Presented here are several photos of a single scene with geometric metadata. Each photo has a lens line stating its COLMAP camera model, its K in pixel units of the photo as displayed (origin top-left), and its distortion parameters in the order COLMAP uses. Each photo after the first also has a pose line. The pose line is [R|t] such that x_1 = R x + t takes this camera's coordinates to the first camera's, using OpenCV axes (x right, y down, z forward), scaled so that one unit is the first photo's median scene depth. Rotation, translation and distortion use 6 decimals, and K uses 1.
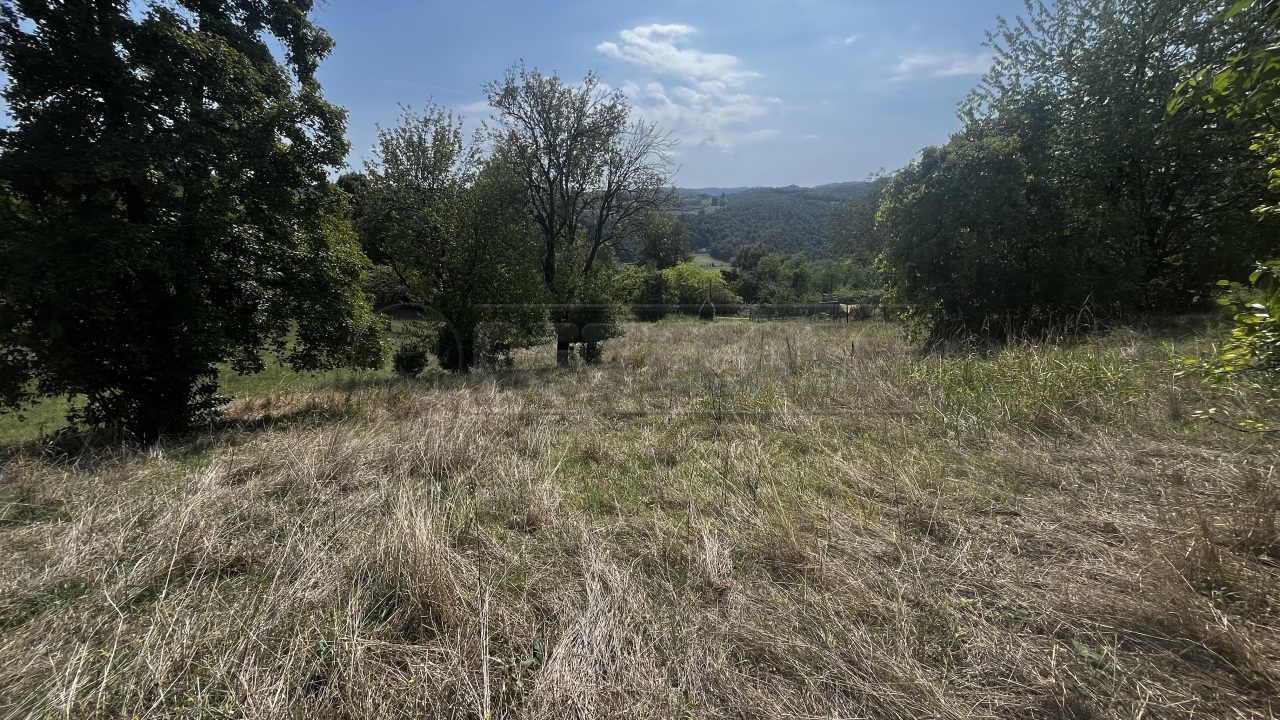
lens RADIAL K [[500.0, 0, 639.8], [0, 500.0, 362.3], [0, 0, 1]] dist [-0.017401, 0.001710]
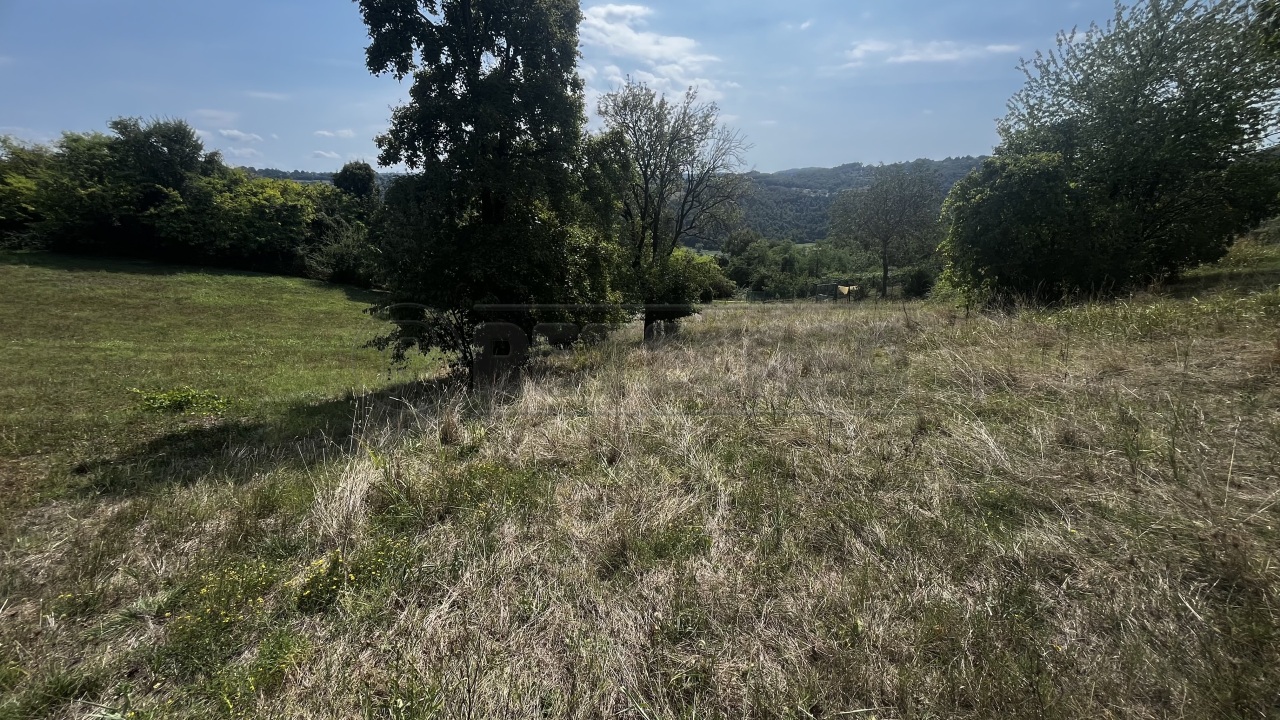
lens RADIAL K [[500.0, 0, 638.2], [0, 500.0, 359.2], [0, 0, 1]] dist [-0.017401, 0.001710]
pose [[0.997591, -0.023864, 0.065135, -0.109910], [0.022587, 0.999539, 0.020279, 0.011437], [-0.065589, -0.018759, 0.997670, -0.062319]]
